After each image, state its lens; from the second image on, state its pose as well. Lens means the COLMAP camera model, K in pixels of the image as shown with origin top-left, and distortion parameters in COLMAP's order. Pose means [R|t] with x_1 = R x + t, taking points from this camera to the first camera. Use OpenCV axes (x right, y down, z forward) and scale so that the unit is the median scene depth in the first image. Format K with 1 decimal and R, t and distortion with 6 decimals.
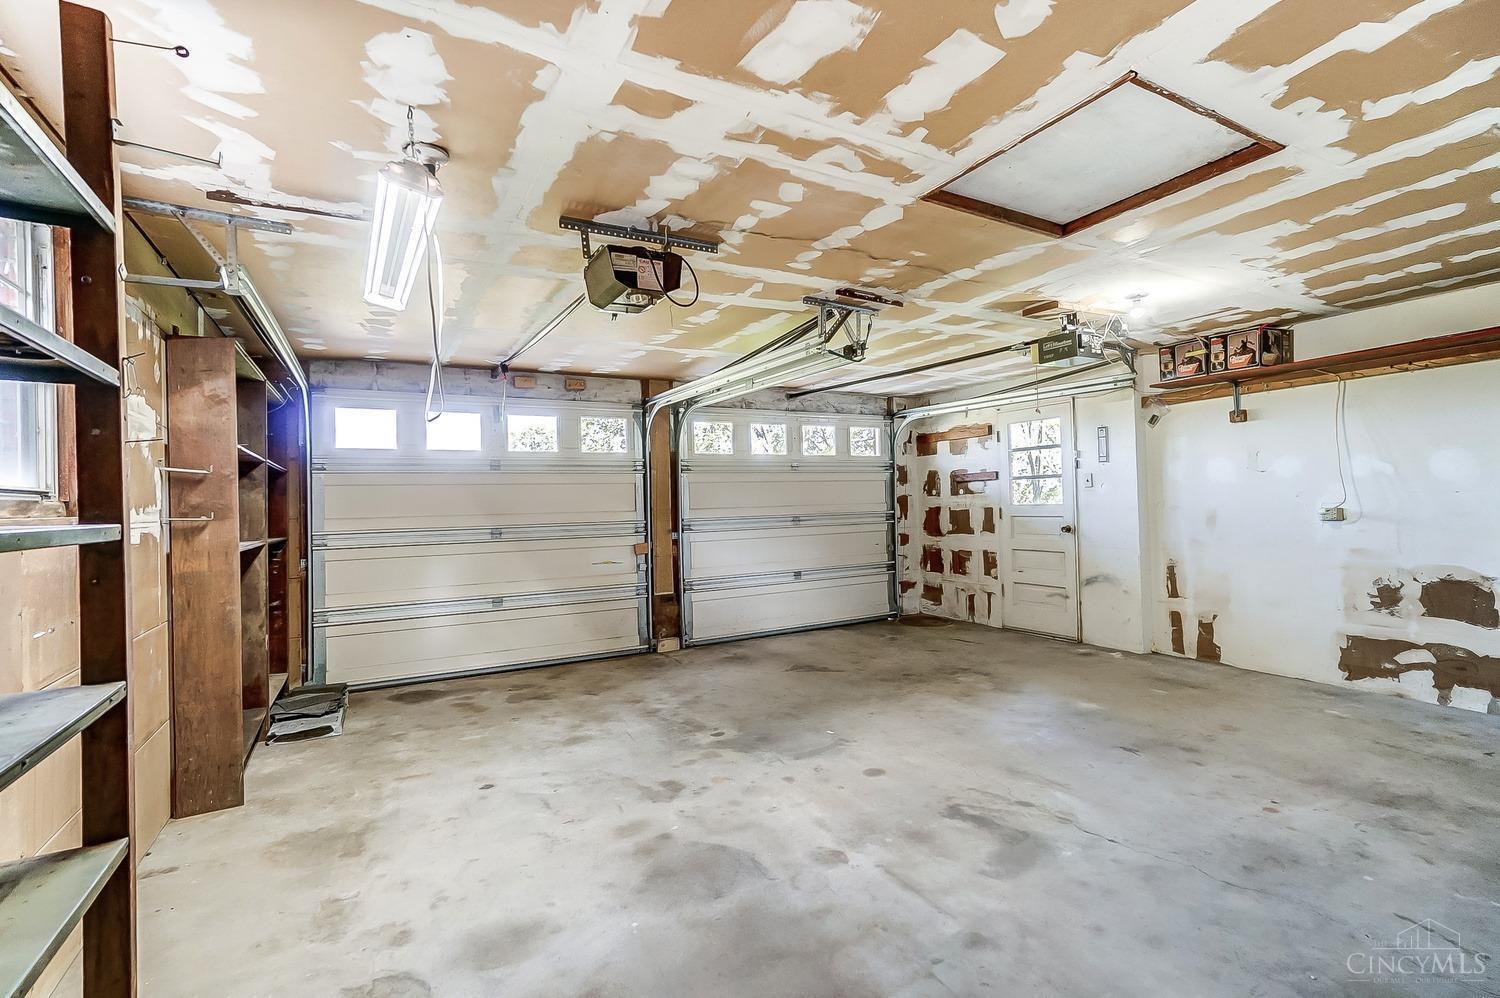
lens RADIAL K [[662.1, 0, 738.6], [0, 662.1, 490.2], [0, 0, 1]] dist [-0.003146, -0.000192]
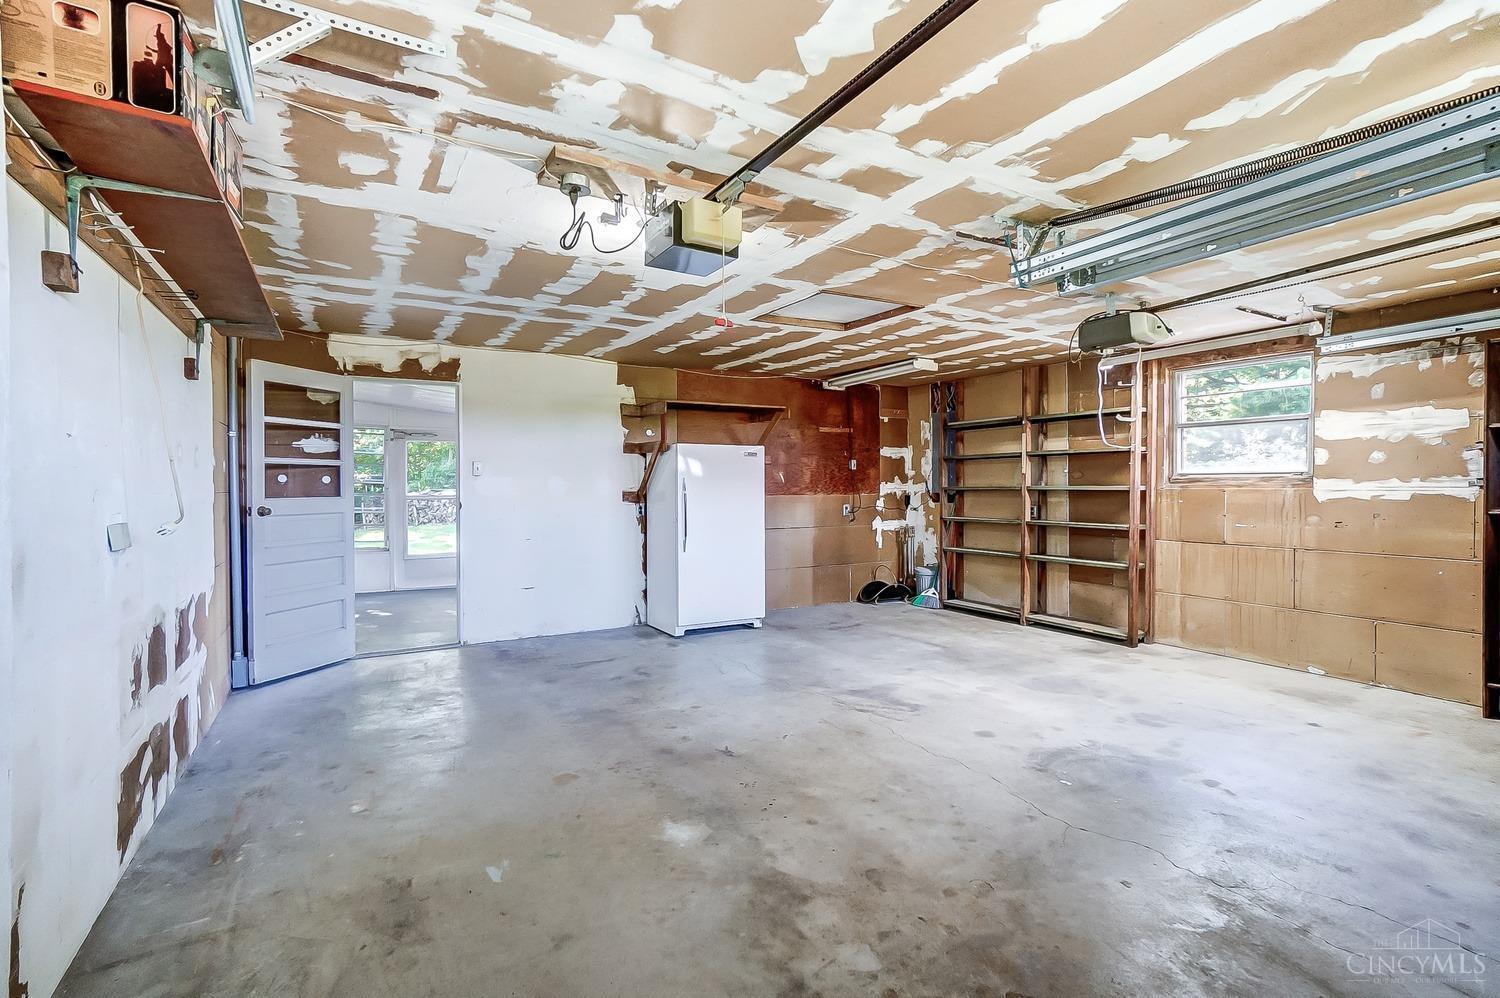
lens RADIAL K [[662.1, 0, 738.6], [0, 662.1, 490.2], [0, 0, 1]] dist [-0.003146, -0.000192]
pose [[-0.999507, 0.023973, -0.020254, 0.639450], [0.024267, 0.999602, -0.014372, 0.031141], [0.019902, -0.014856, -0.999692, 2.142663]]
